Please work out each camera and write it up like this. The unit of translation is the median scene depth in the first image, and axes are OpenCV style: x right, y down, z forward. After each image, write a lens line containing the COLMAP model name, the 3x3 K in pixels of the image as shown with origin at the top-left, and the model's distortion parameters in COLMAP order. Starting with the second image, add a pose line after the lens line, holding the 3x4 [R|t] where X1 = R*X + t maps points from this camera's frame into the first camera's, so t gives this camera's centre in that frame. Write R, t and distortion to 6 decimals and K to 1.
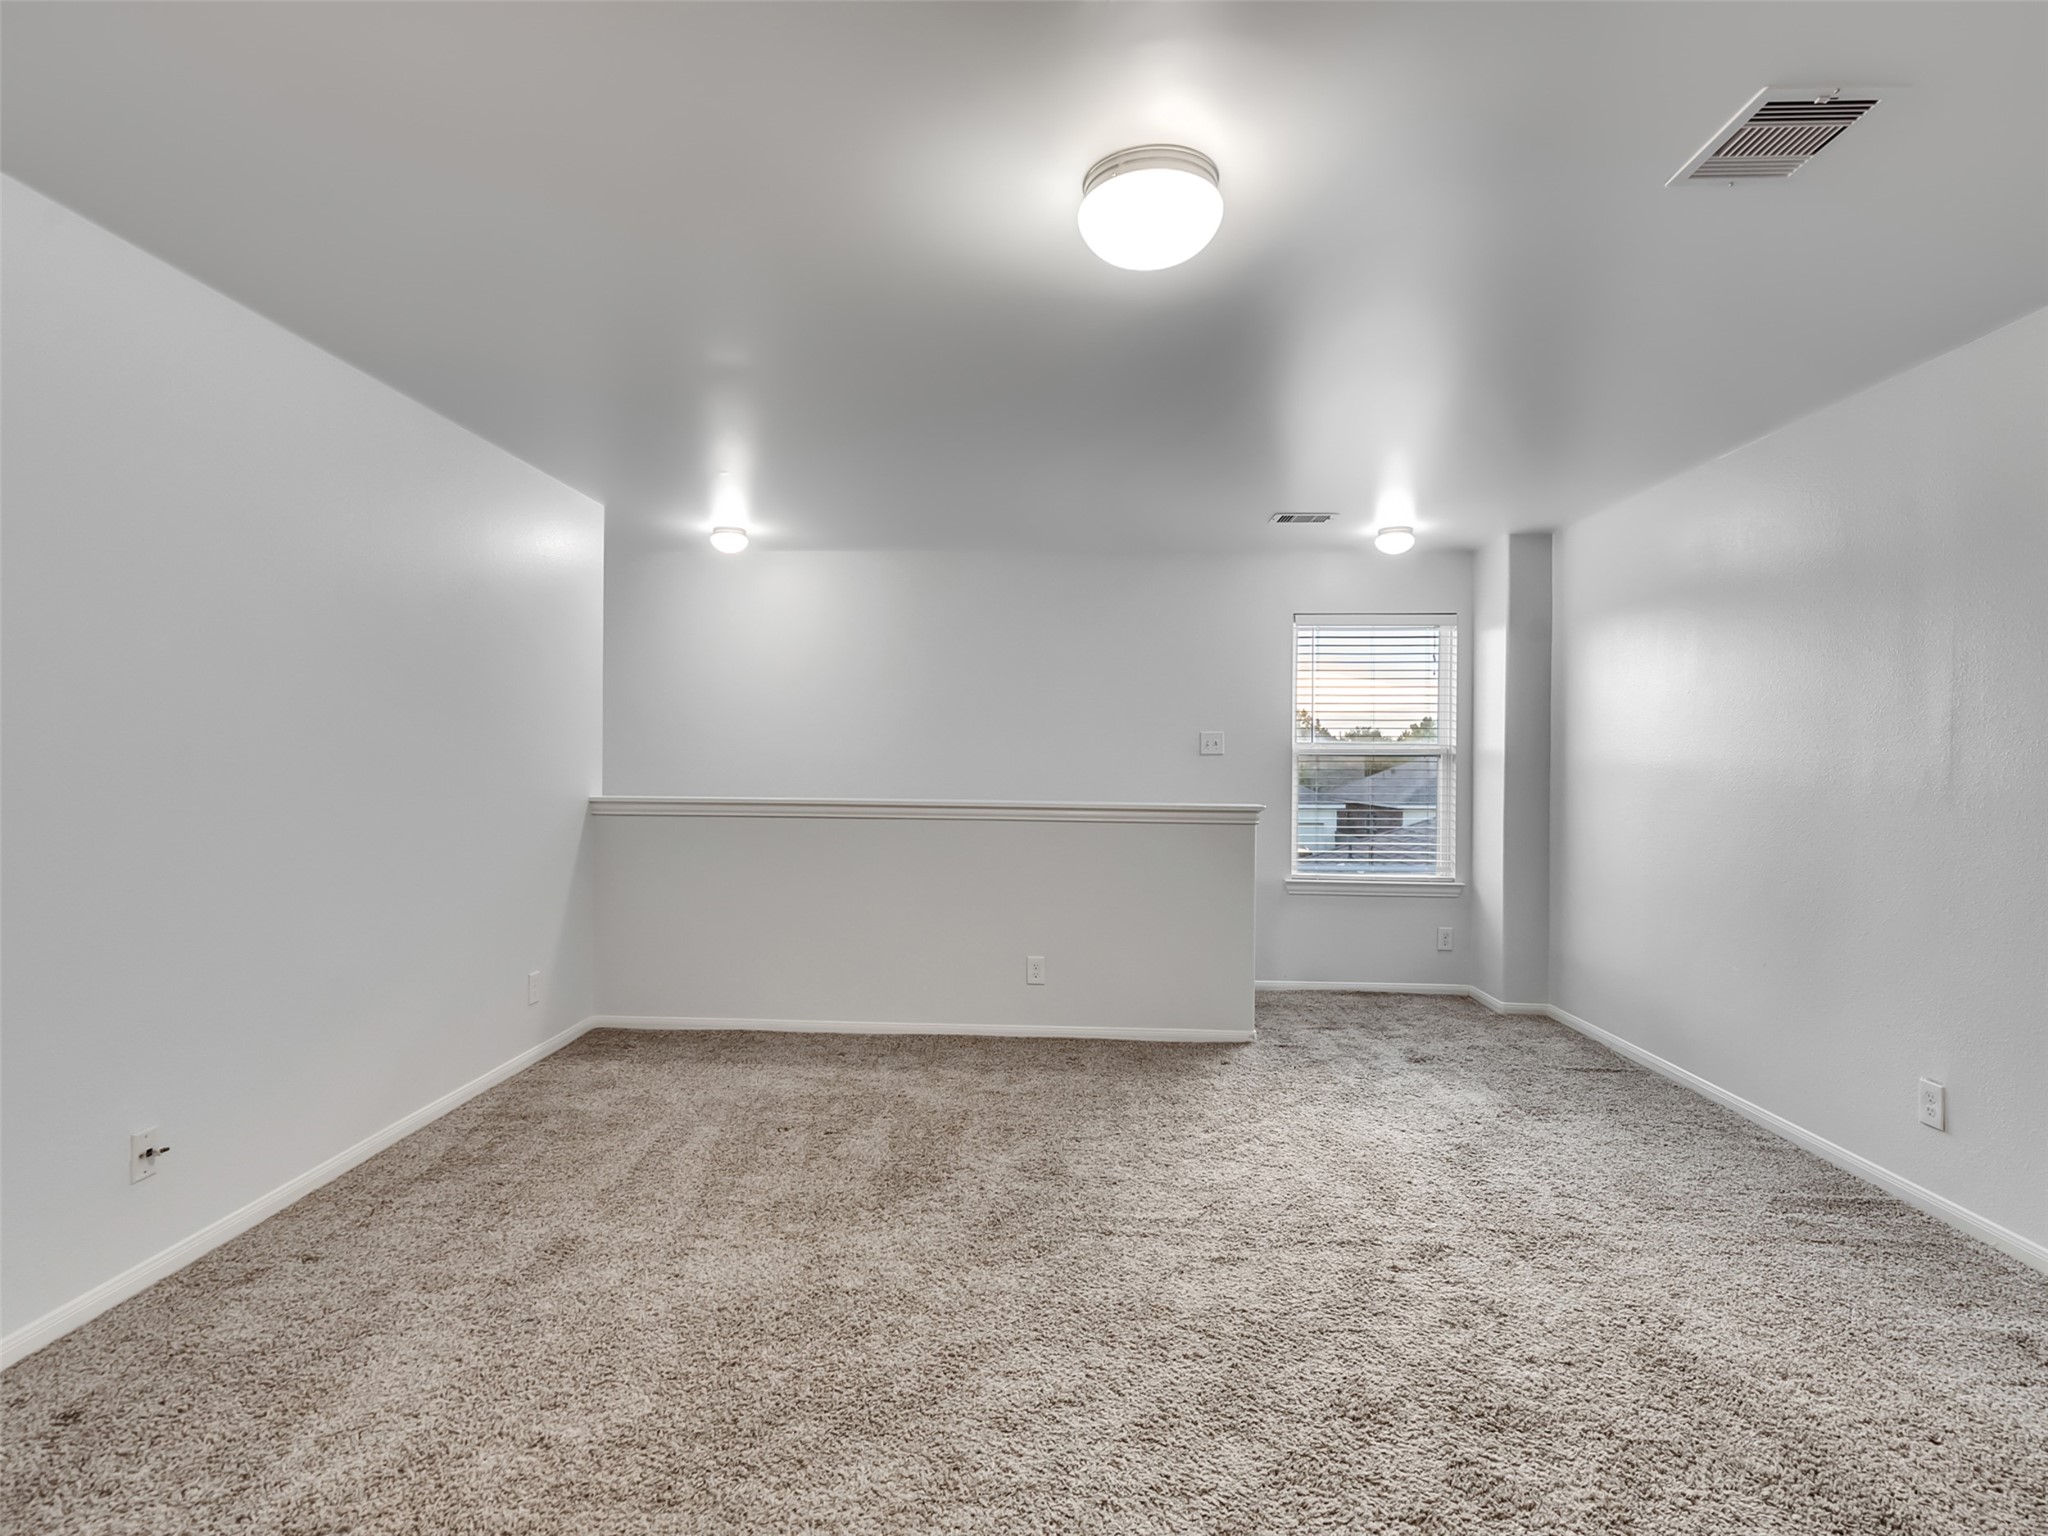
lens RADIAL K [[1046.1, 0, 1022.9], [0, 1046.1, 762.6], [0, 0, 1]] dist [0.002567, 0.001927]
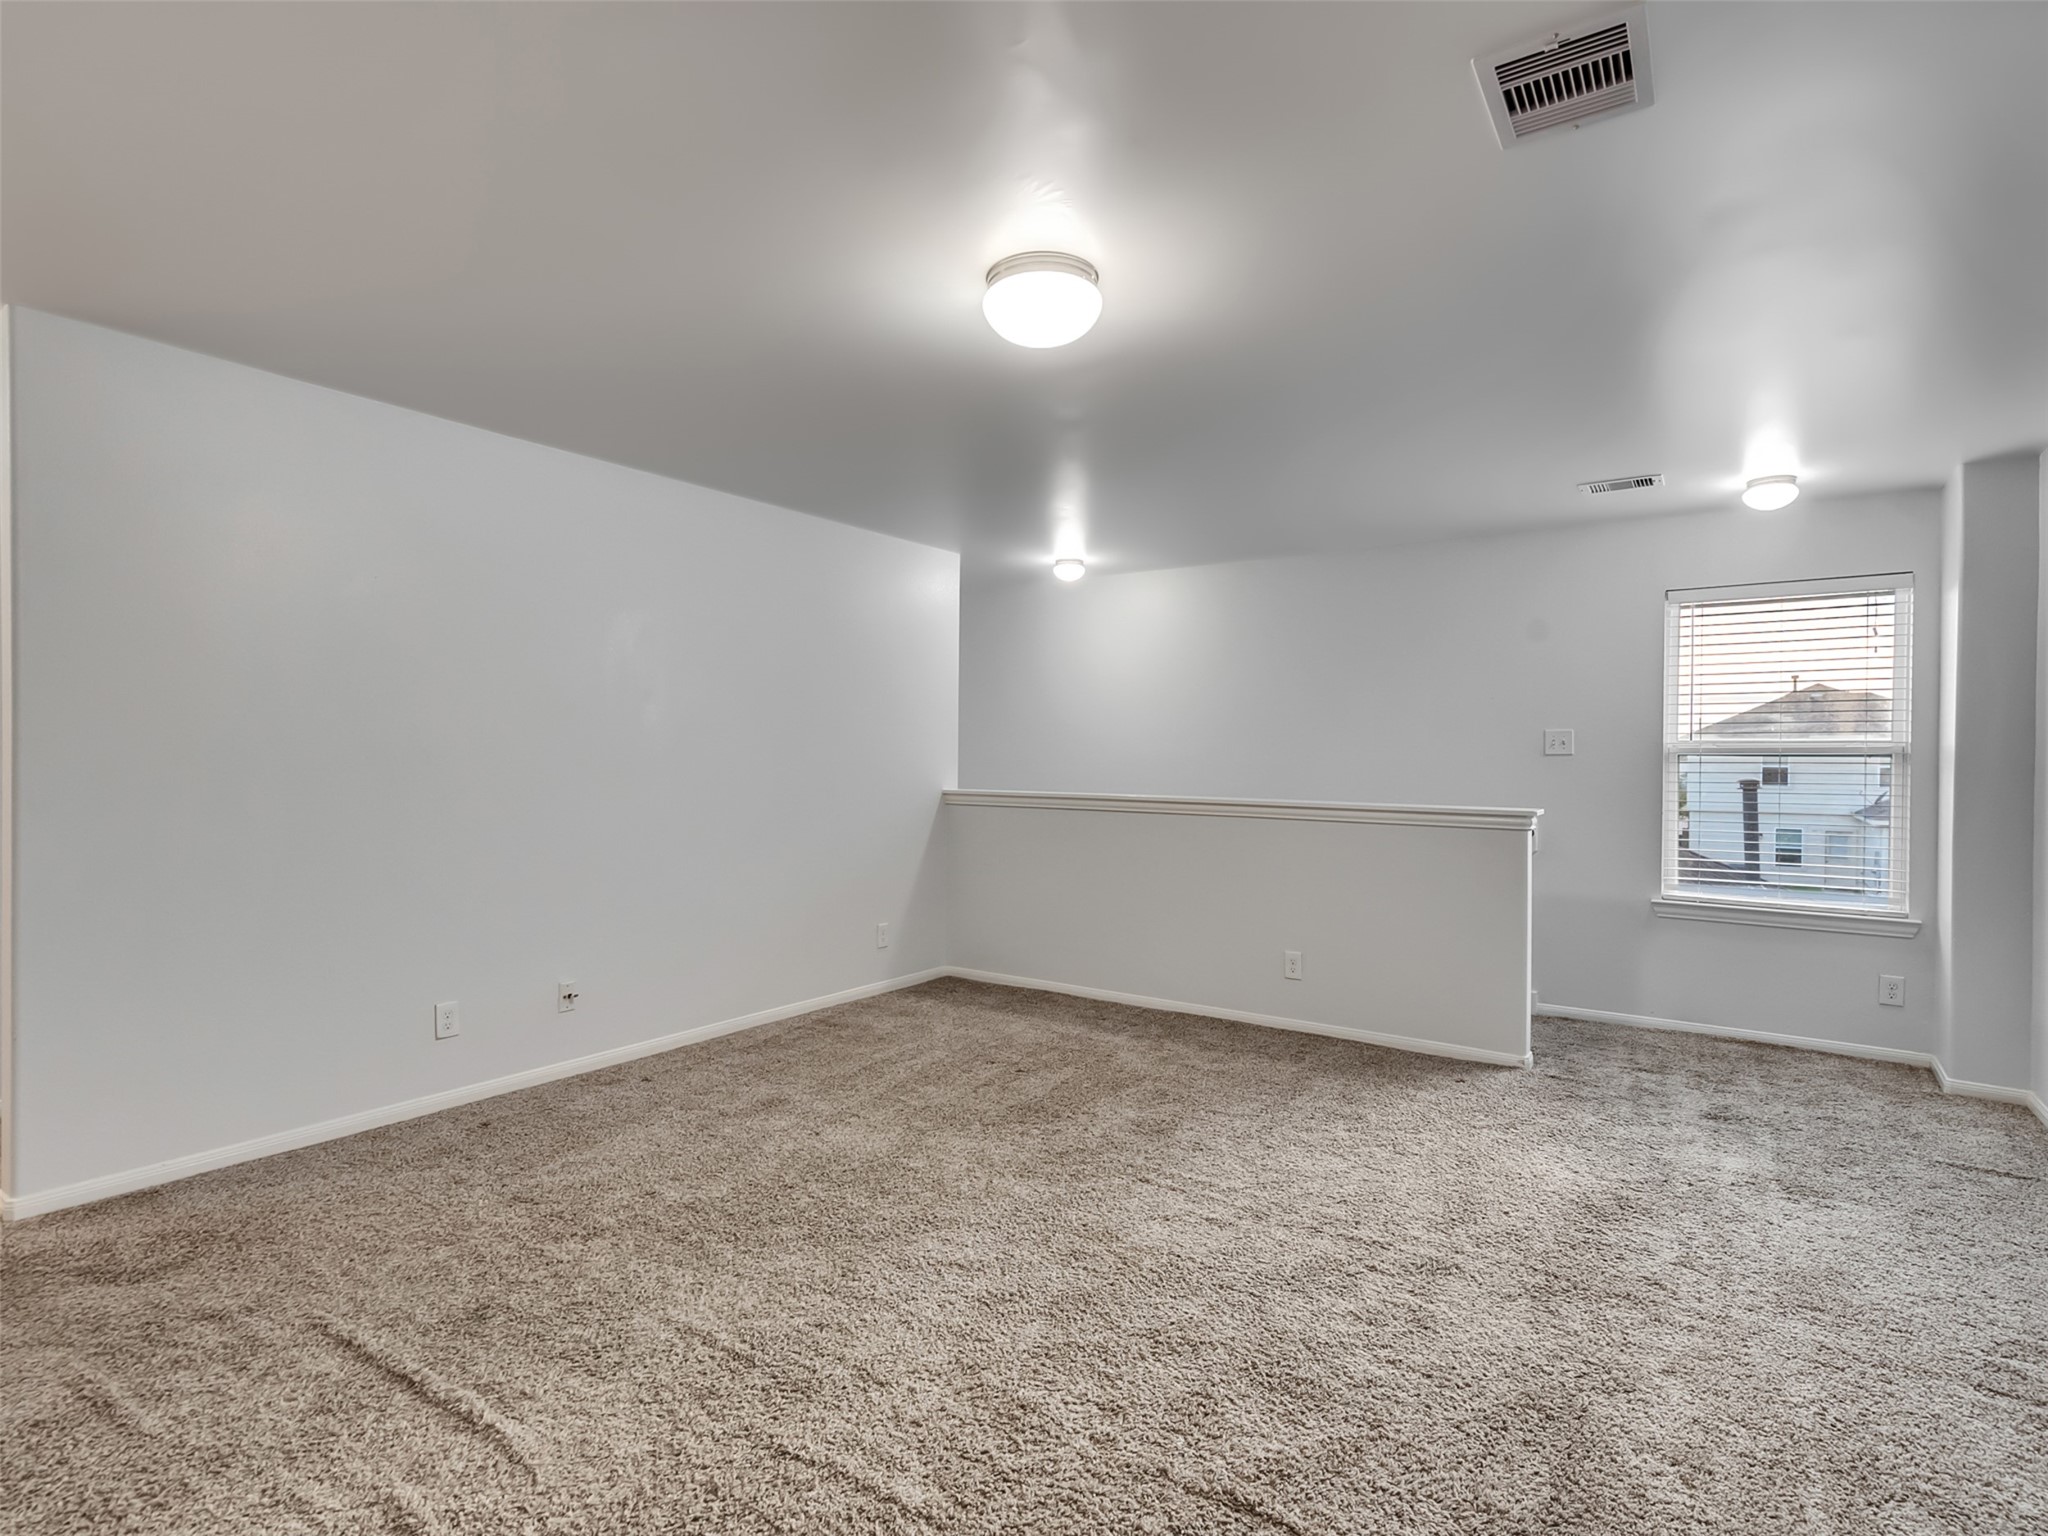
lens RADIAL K [[1046.1, 0, 1008.7], [0, 1046.1, 768.7], [0, 0, 1]] dist [0.002567, 0.001927]
pose [[0.847261, 0.005058, -0.531152, 0.311507], [-0.003265, 0.999985, 0.004314, 0.002327], [0.531166, -0.001921, 0.847266, -0.014603]]
